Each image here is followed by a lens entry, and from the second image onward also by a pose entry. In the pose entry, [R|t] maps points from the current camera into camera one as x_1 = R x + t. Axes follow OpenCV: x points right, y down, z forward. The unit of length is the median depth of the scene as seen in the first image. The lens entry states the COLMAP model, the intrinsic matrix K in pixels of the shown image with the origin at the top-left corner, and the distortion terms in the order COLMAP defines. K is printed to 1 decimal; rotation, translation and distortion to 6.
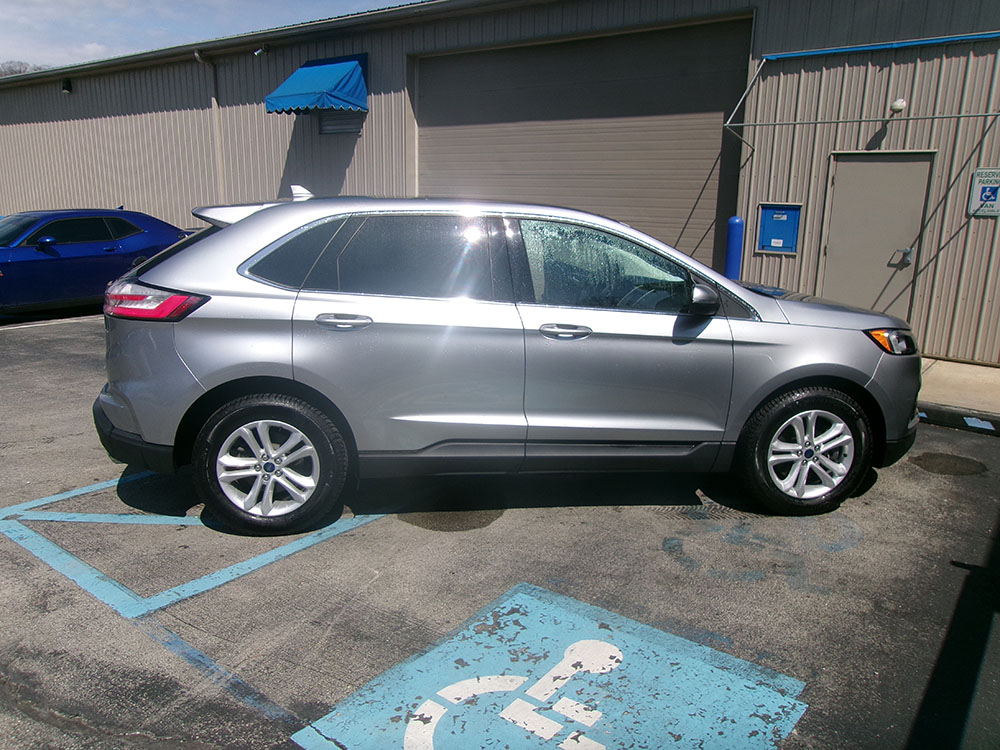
lens RADIAL K [[775.2, 0, 495.7], [0, 775.2, 381.2], [0, 0, 1]] dist [-0.014591, 0.038763]
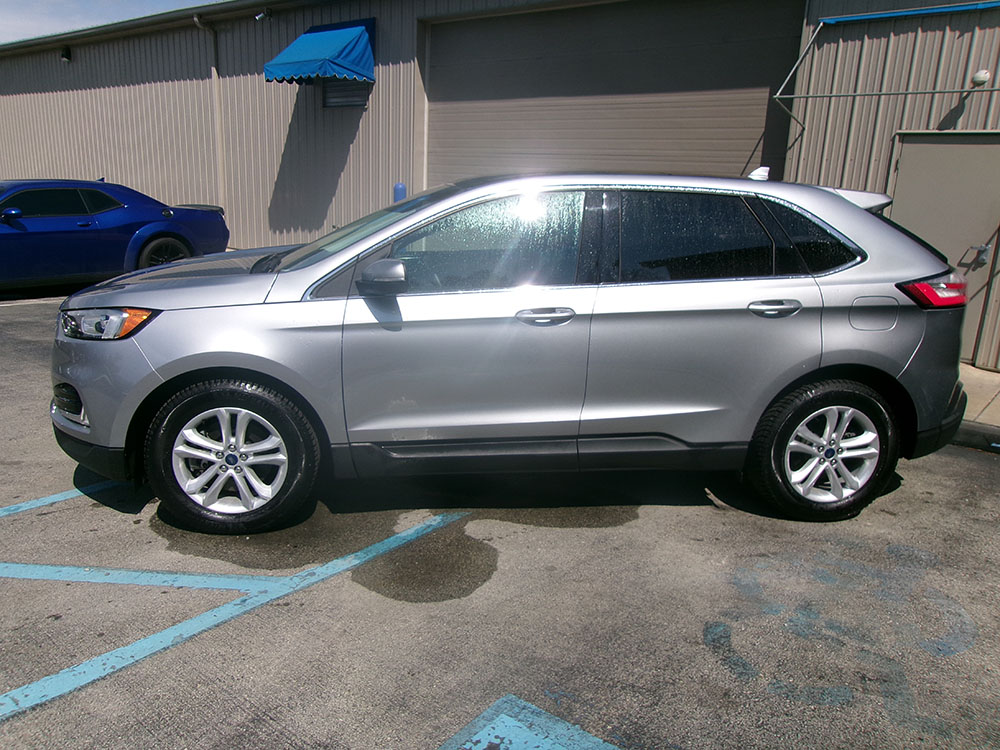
lens RADIAL K [[775.2, 0, 493.7], [0, 775.2, 376.5], [0, 0, 1]] dist [-0.014591, 0.038763]
pose [[0.999269, 0.030155, -0.023479, 0.012475], [-0.029990, 0.999523, 0.007354, -0.015784], [0.023690, -0.006644, 0.999697, 0.124893]]
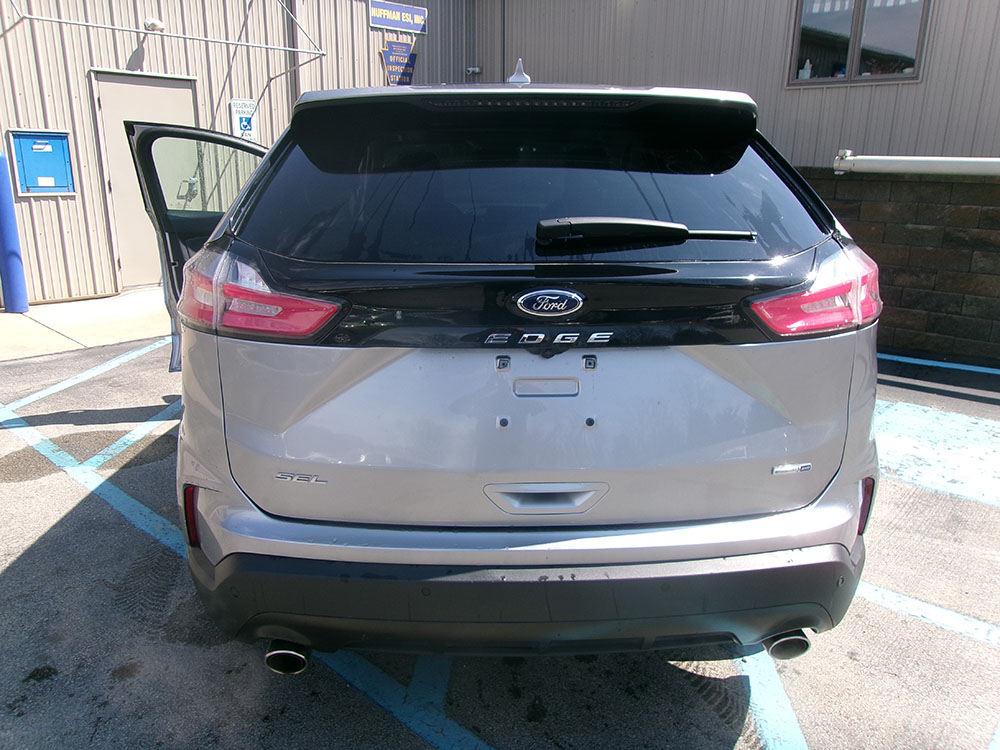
lens RADIAL K [[775.2, 0, 499.9], [0, 775.2, 369.8], [0, 0, 1]] dist [-0.014591, 0.038763]
pose [[0.084125, -0.280516, 0.956156, -0.443590], [0.229398, 0.939236, 0.255368, -0.104426], [-0.969690, 0.197857, 0.143363, 0.528358]]
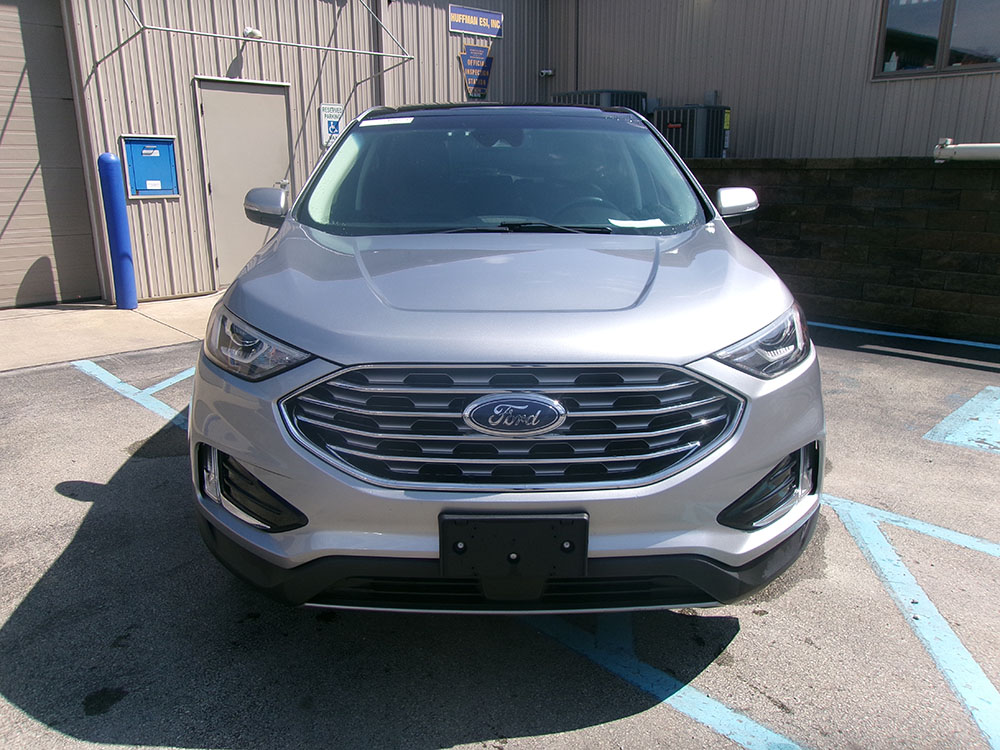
lens RADIAL K [[775.2, 0, 501.5], [0, 775.2, 369.9], [0, 0, 1]] dist [-0.014591, 0.038763]
pose [[0.133898, -0.271577, 0.953057, -0.469034], [0.243714, 0.941205, 0.233960, -0.105547], [-0.960560, 0.200947, 0.192213, 0.579336]]
